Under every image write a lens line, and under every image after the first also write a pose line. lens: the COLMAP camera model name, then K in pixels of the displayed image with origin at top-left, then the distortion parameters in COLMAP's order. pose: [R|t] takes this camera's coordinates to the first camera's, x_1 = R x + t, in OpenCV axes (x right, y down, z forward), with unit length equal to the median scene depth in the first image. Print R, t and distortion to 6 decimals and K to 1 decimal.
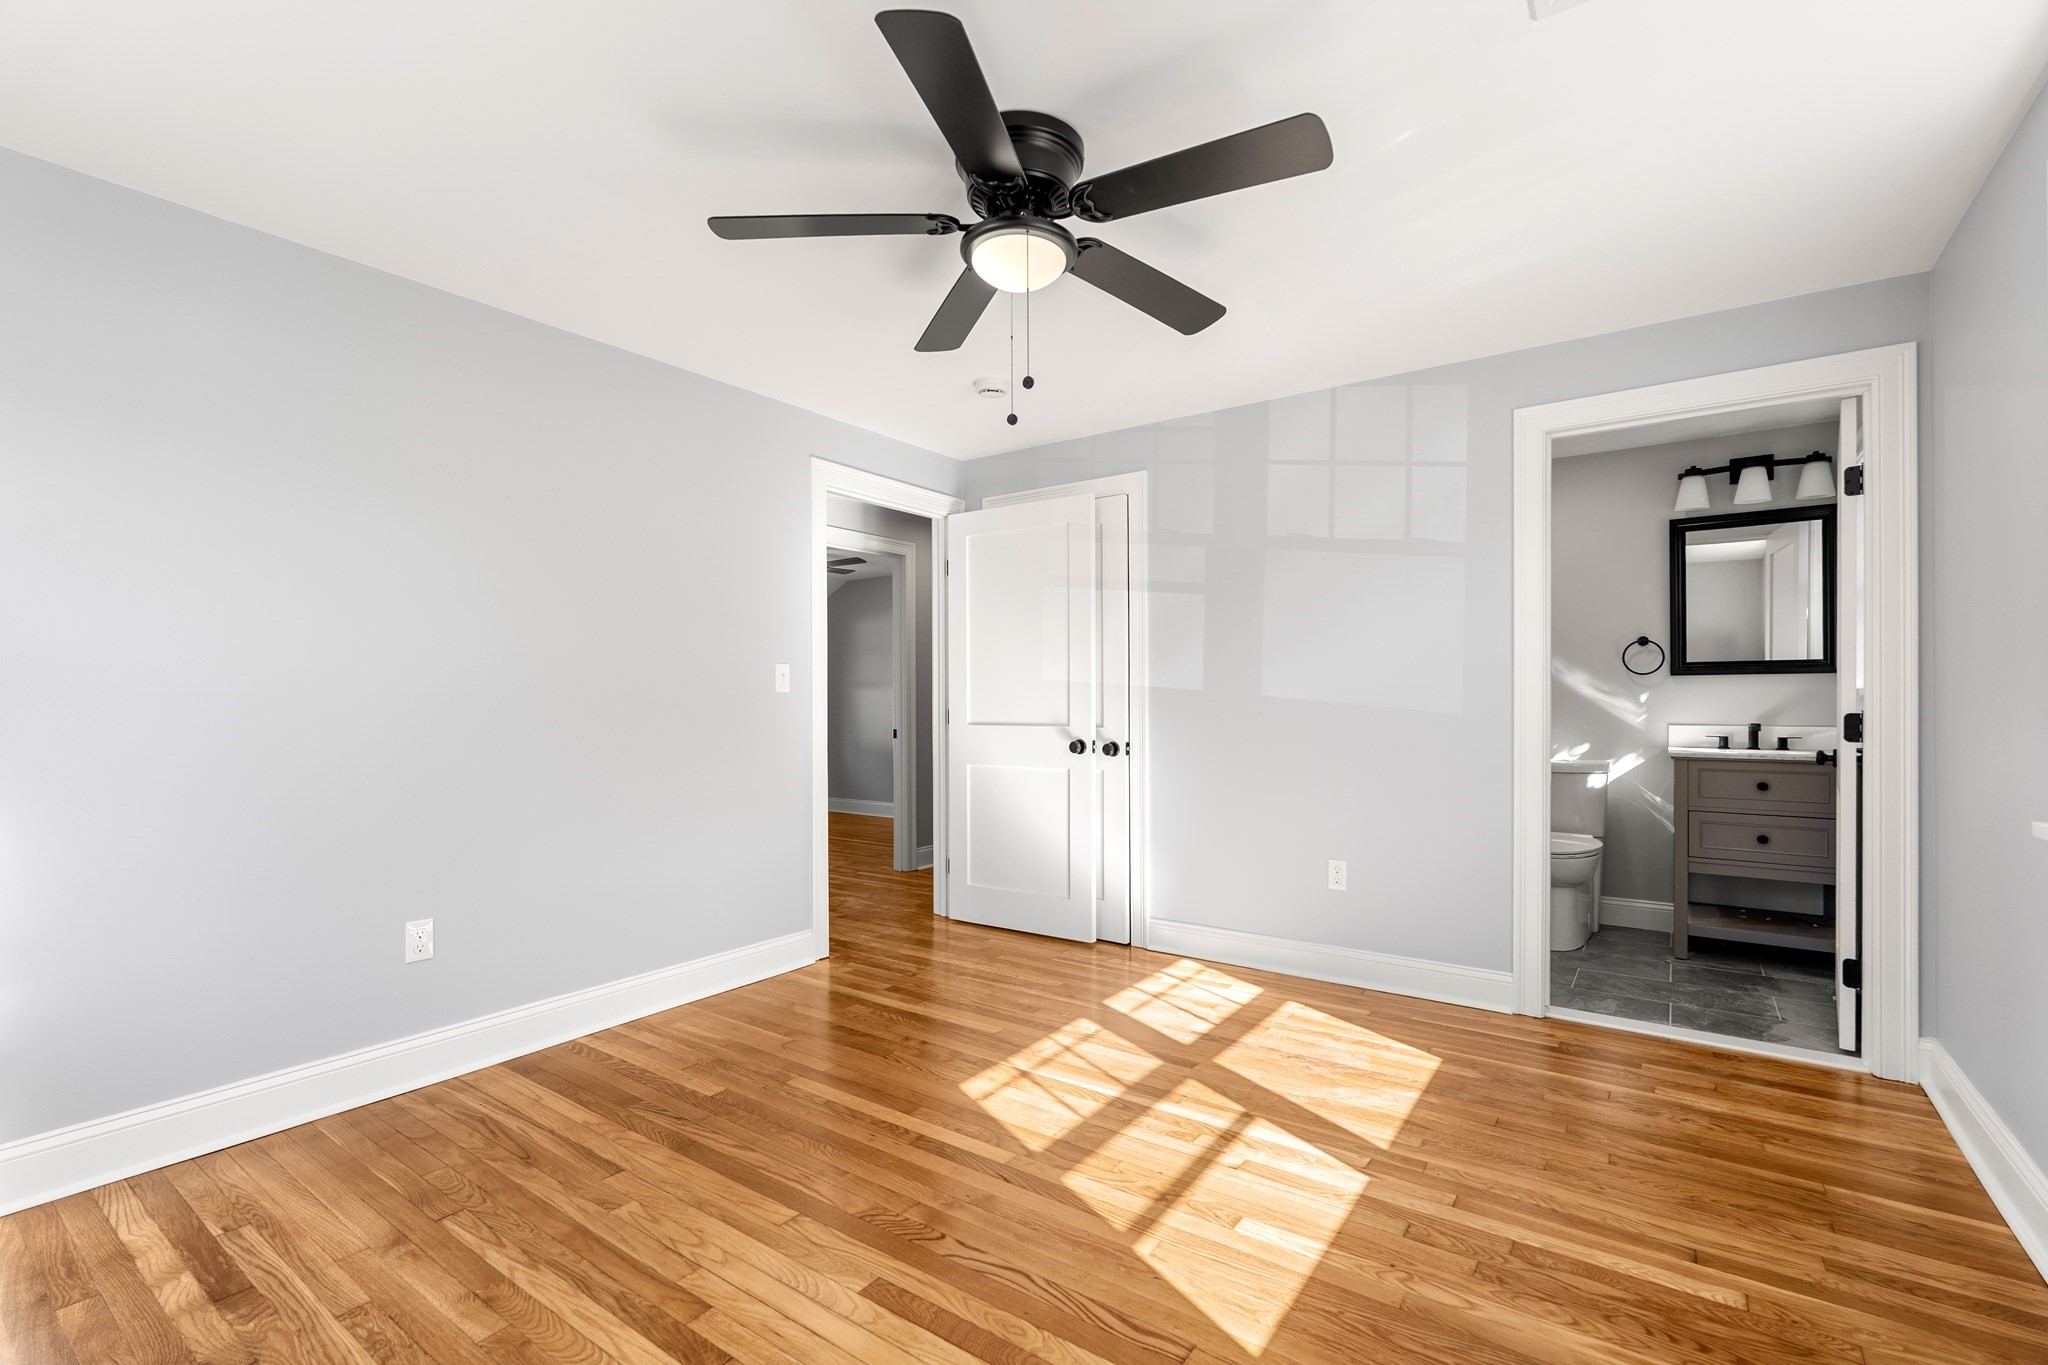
lens RADIAL K [[906.6, 0, 1024.7], [0, 906.6, 694.6], [0, 0, 1]] dist [-0.003350, 0.000025]
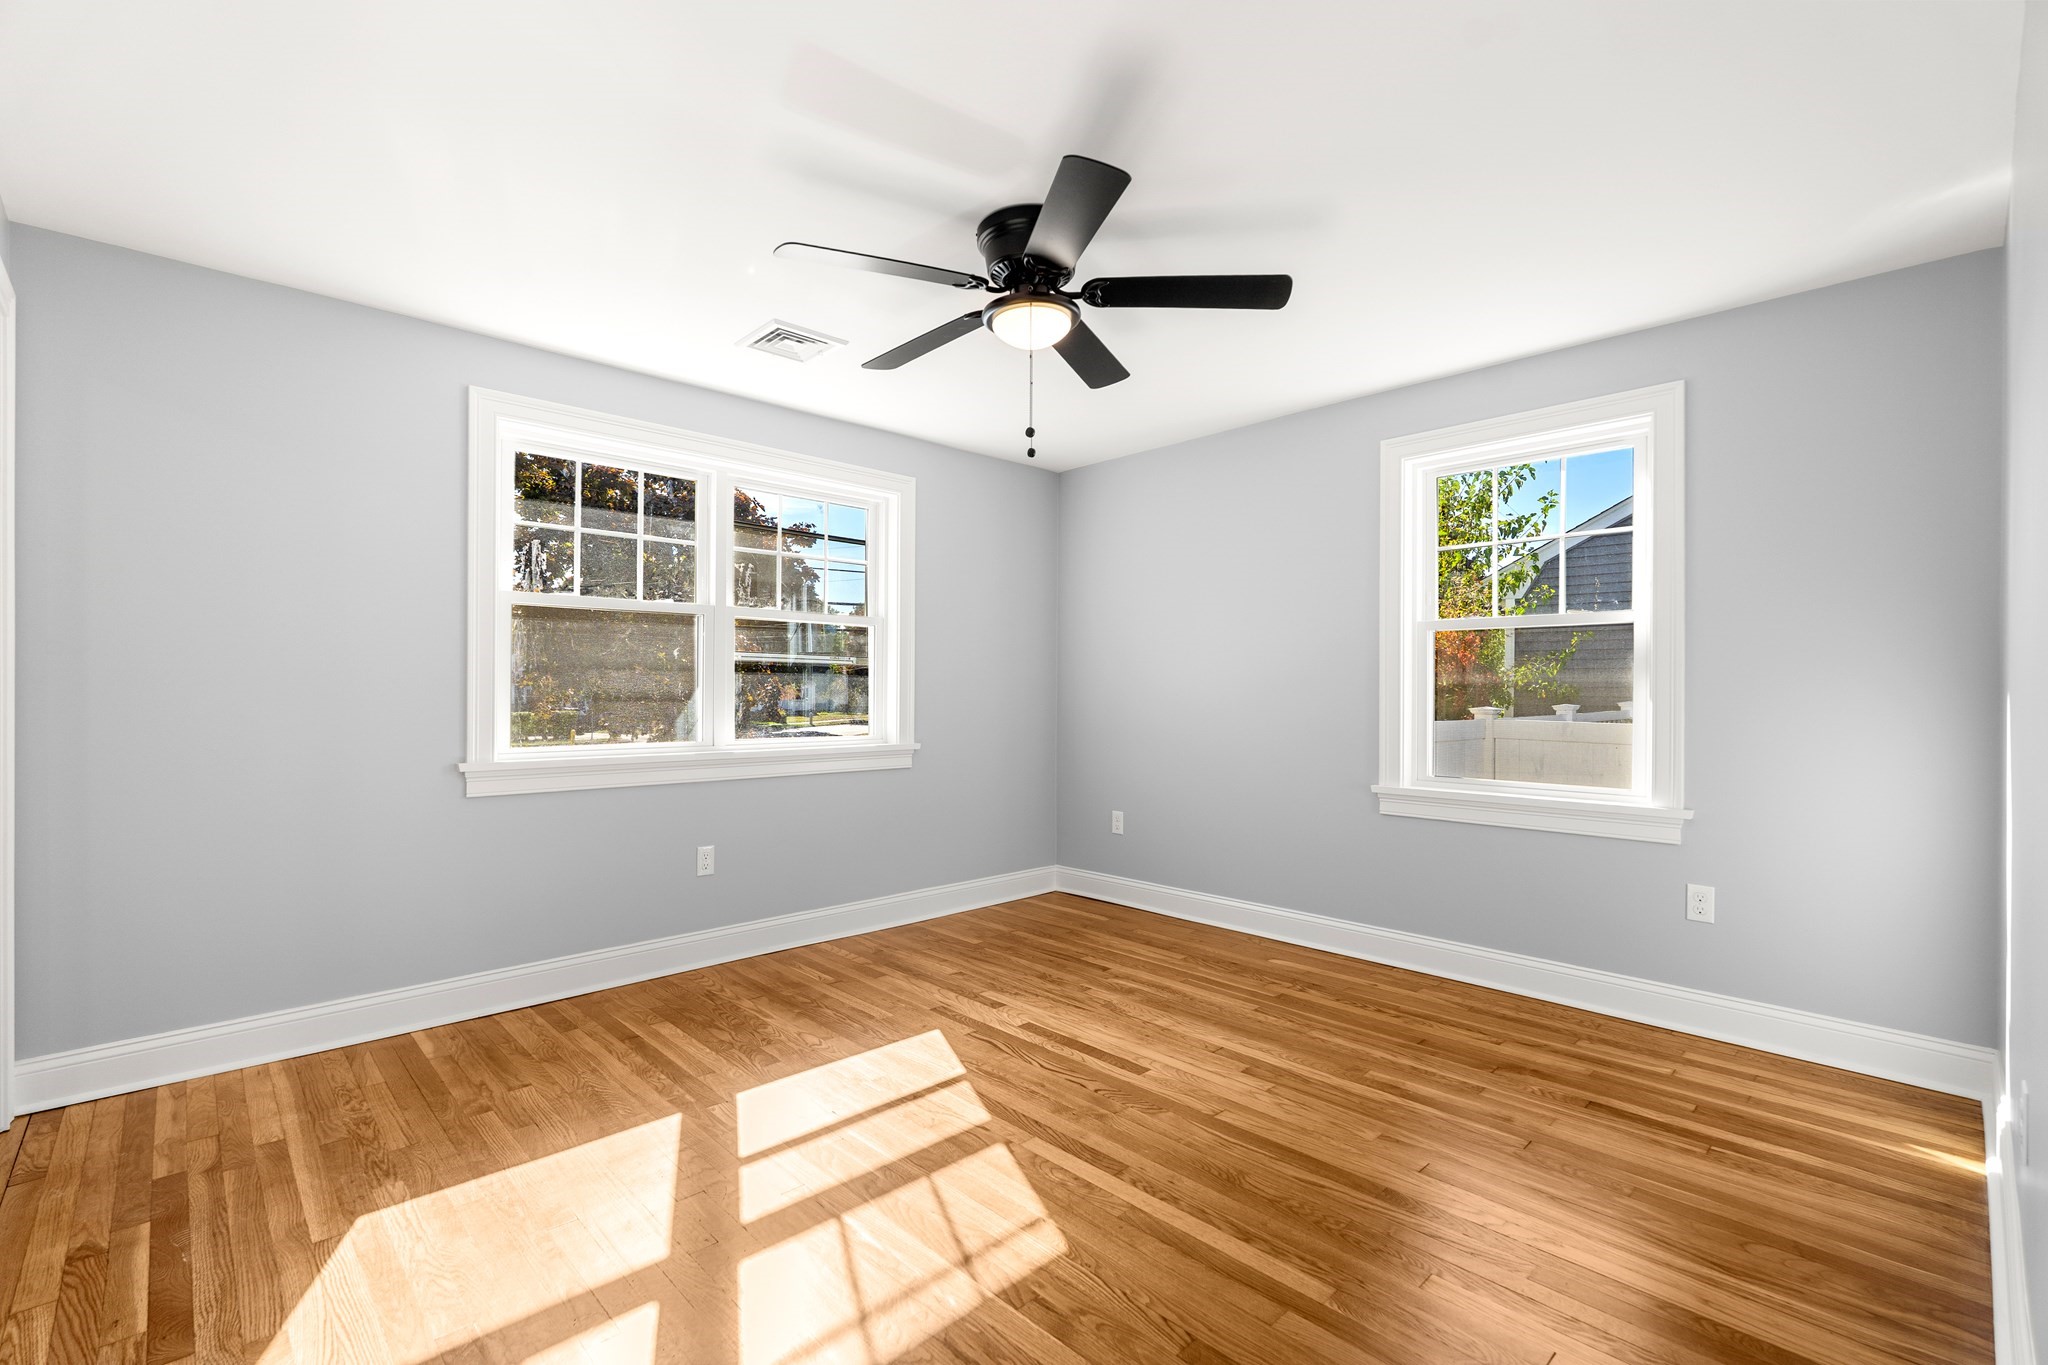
lens RADIAL K [[906.6, 0, 1023.1], [0, 906.6, 690.3], [0, 0, 1]] dist [-0.003350, 0.000025]
pose [[-0.982342, 0.000556, 0.187094, -0.206563], [-0.001301, 0.999951, -0.009801, 0.013906], [-0.187090, -0.009871, -0.982293, 2.056267]]
